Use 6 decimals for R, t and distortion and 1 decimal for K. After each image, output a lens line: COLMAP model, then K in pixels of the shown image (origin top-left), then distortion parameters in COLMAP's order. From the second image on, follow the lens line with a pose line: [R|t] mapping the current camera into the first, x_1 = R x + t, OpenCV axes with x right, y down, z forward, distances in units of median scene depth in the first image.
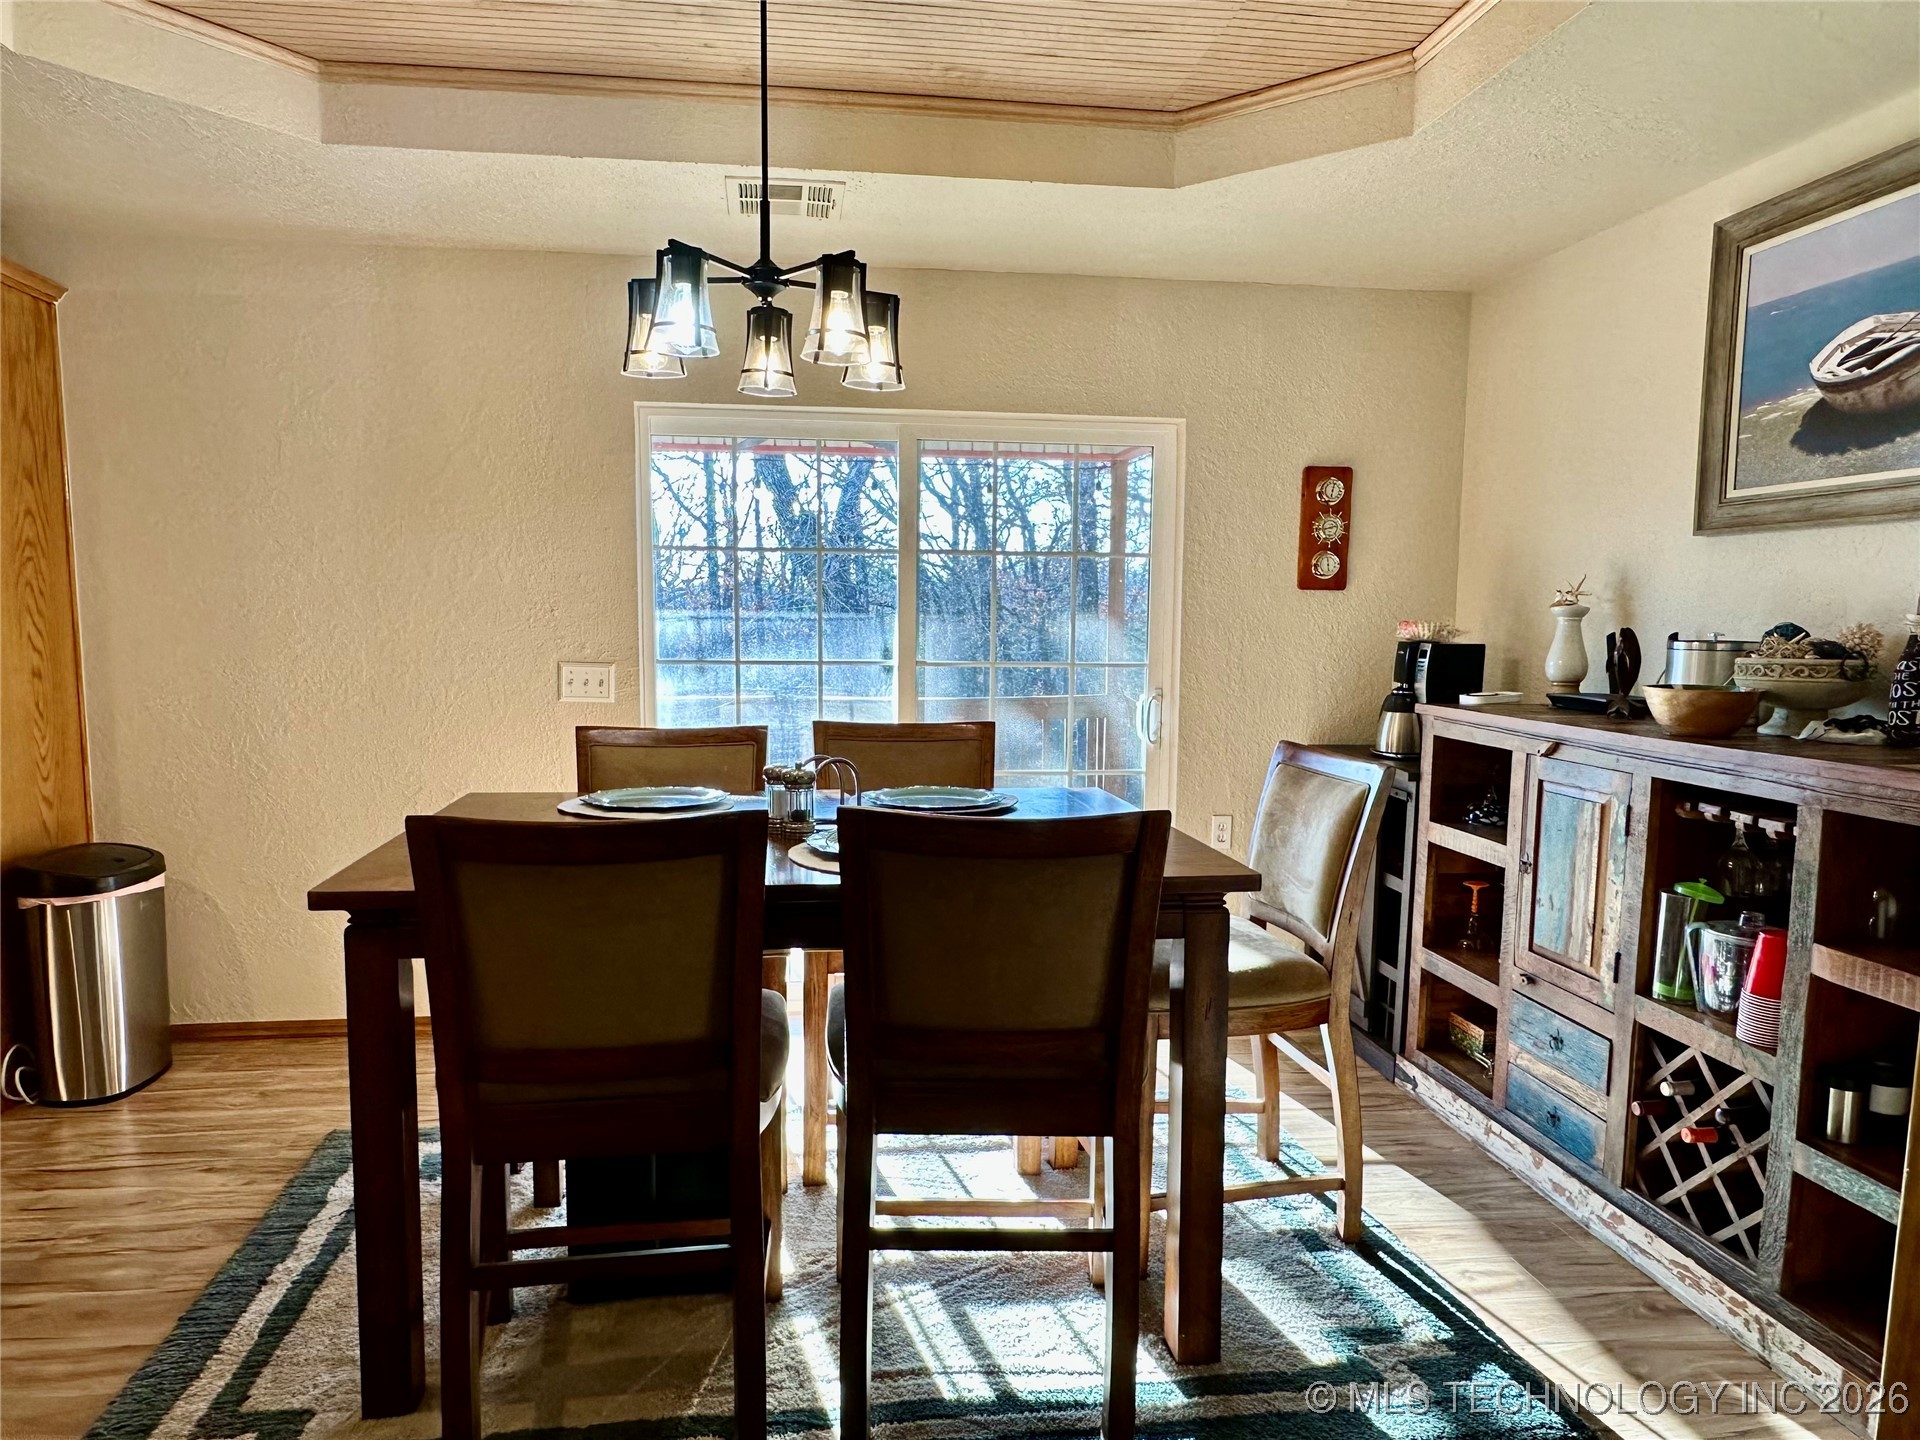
lens RADIAL K [[1253.8, 0, 941.5], [0, 1253.8, 730.1], [0, 0, 1]] dist [0.000254, 0.000704]
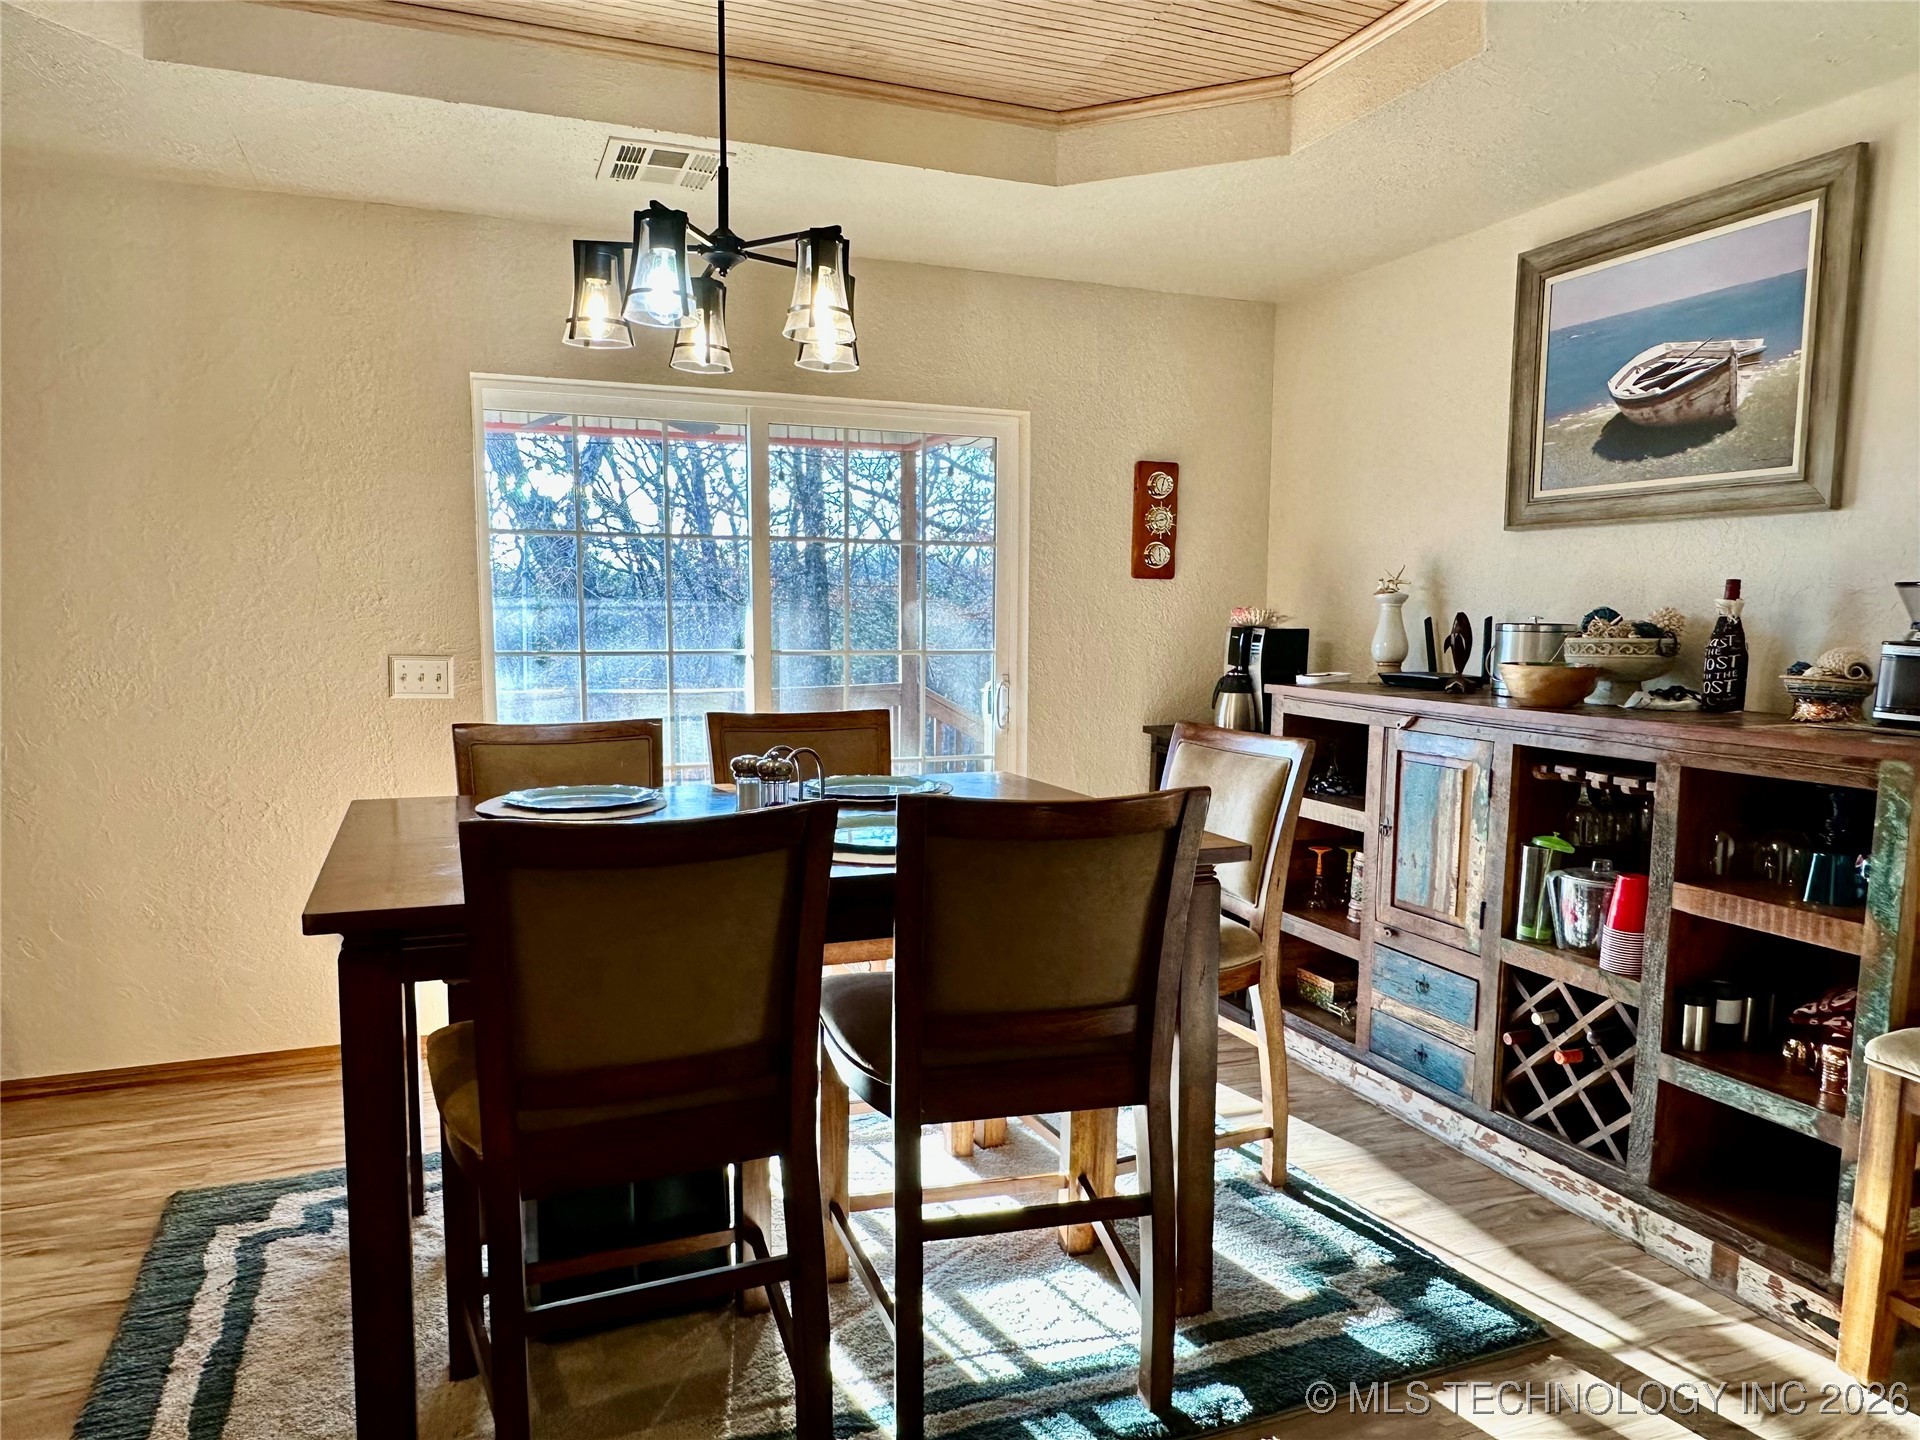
lens RADIAL K [[1253.8, 0, 941.5], [0, 1253.8, 730.1], [0, 0, 1]] dist [0.000254, 0.000704]
pose [[0.970981, -0.025818, 0.237759, -0.194923], [0.024165, 0.999659, 0.009862, 0.001196], [-0.237932, -0.003830, 0.971274, 0.027474]]
